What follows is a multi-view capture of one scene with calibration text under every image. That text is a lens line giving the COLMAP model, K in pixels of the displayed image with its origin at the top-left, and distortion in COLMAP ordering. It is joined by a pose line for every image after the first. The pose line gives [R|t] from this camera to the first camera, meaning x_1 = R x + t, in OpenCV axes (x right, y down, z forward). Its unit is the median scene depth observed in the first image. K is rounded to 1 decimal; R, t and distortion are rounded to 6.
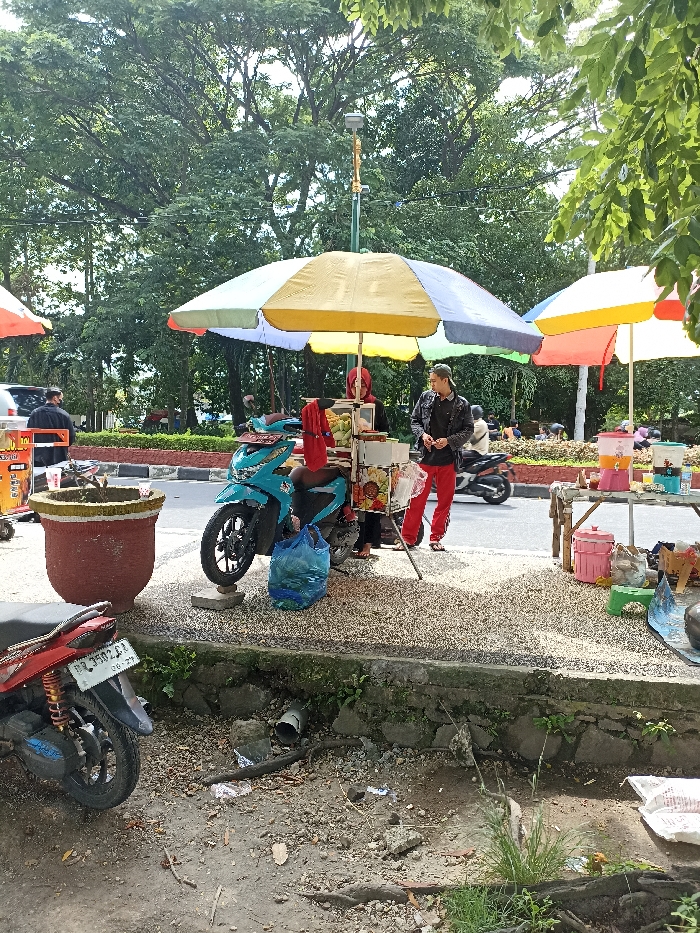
lens RADIAL K [[658.6, 0, 348.3], [0, 658.6, 463.0], [0, 0, 1]] dist [0.009428, -0.003138]
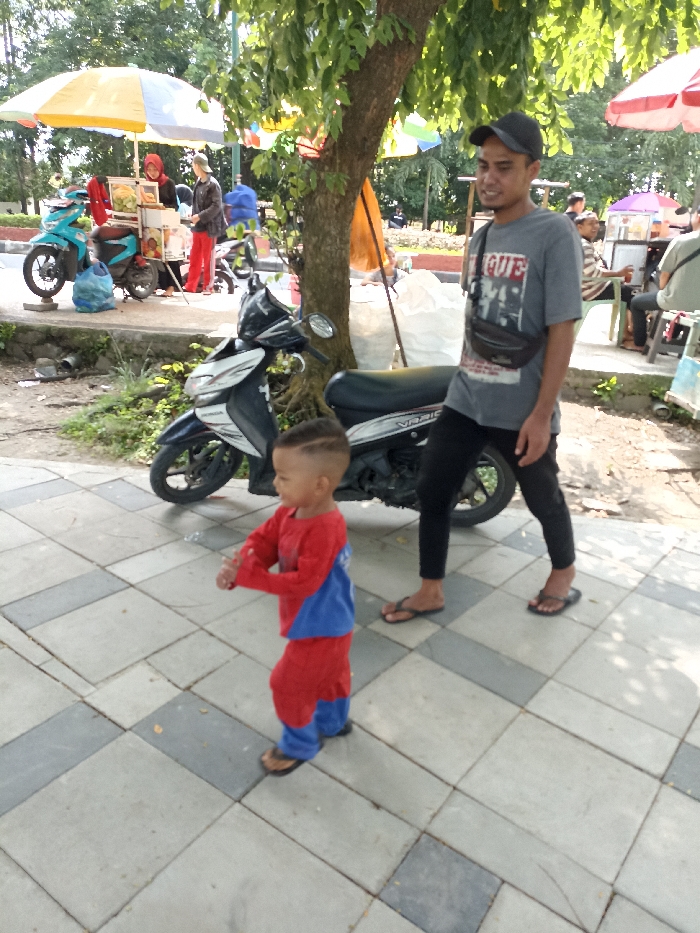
lens RADIAL K [[658.6, 0, 352.3], [0, 658.6, 466.5], [0, 0, 1]] dist [0.009428, -0.003138]
pose [[0.999019, 0.002039, 0.044240, 0.511716], [-0.014790, 0.956949, 0.289877, 0.100559], [-0.041744, -0.290247, 0.956041, -0.733898]]
